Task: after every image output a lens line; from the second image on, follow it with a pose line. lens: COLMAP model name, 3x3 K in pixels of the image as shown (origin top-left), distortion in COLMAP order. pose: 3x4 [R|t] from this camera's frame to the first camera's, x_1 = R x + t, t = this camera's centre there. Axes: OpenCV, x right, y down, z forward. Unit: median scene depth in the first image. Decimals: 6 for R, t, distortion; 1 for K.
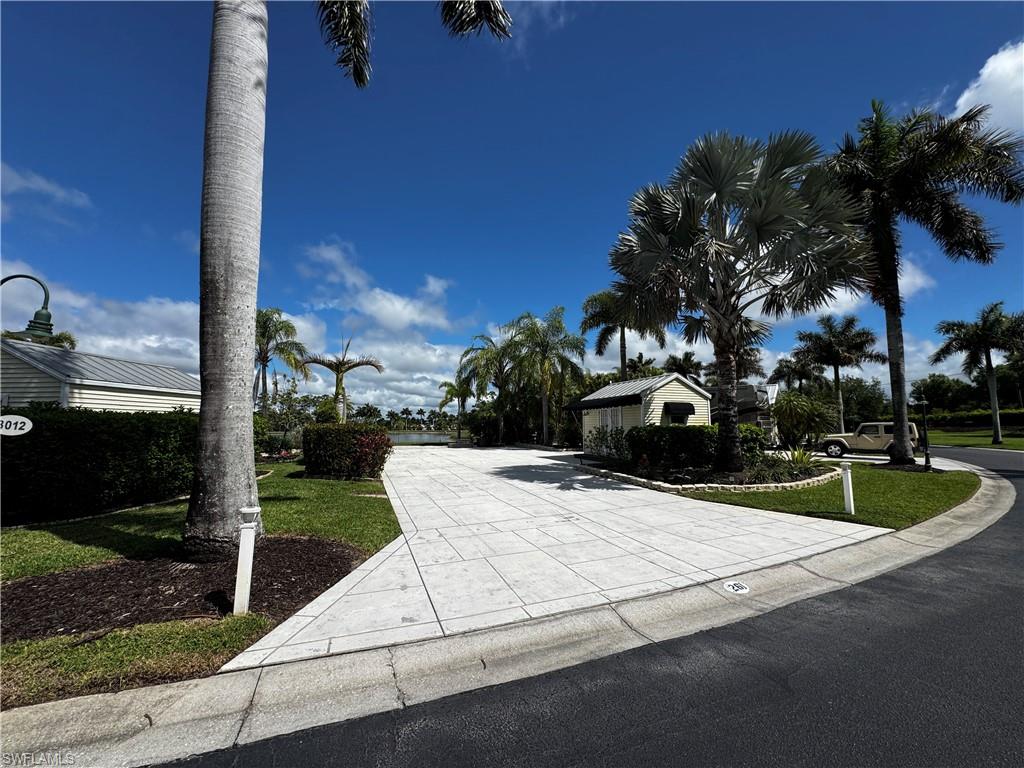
lens RADIAL K [[407.3, 0, 509.4], [0, 407.3, 380.6], [0, 0, 1]] dist [-0.001310, 0.000123]
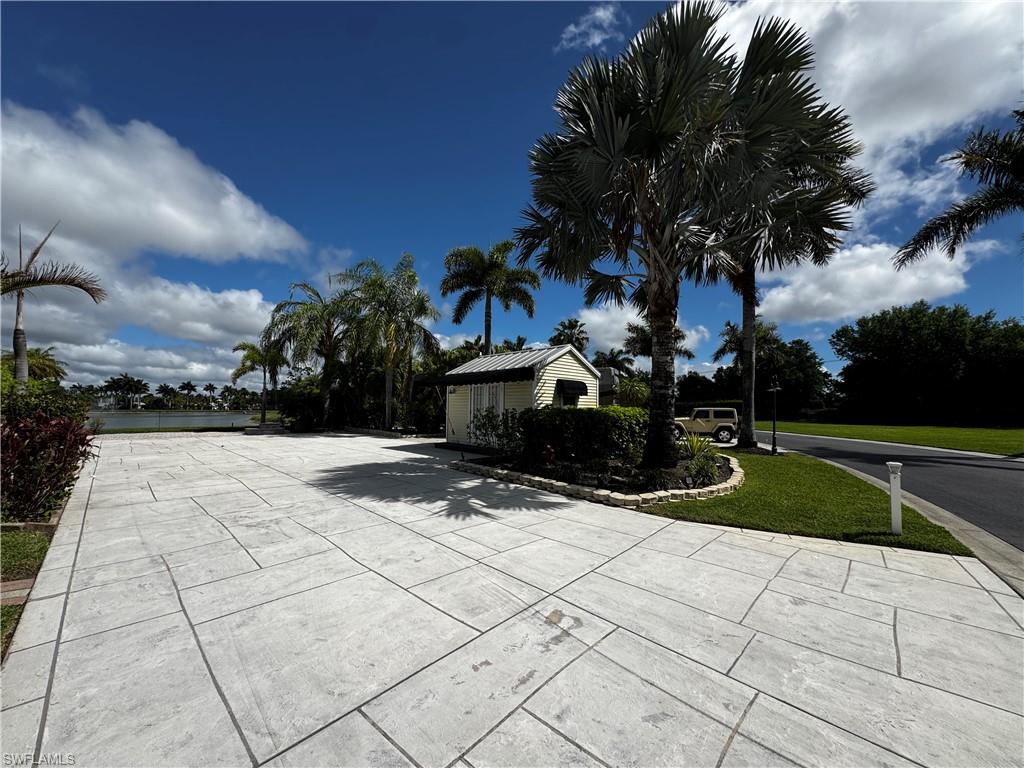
lens RADIAL K [[407.3, 0, 509.4], [0, 407.3, 380.6], [0, 0, 1]] dist [-0.001310, 0.000123]
pose [[0.912803, 0.040839, 0.406353, -0.030707], [-0.058997, 0.997737, 0.032252, 0.029322], [-0.404117, -0.053413, 0.913147, 0.244103]]
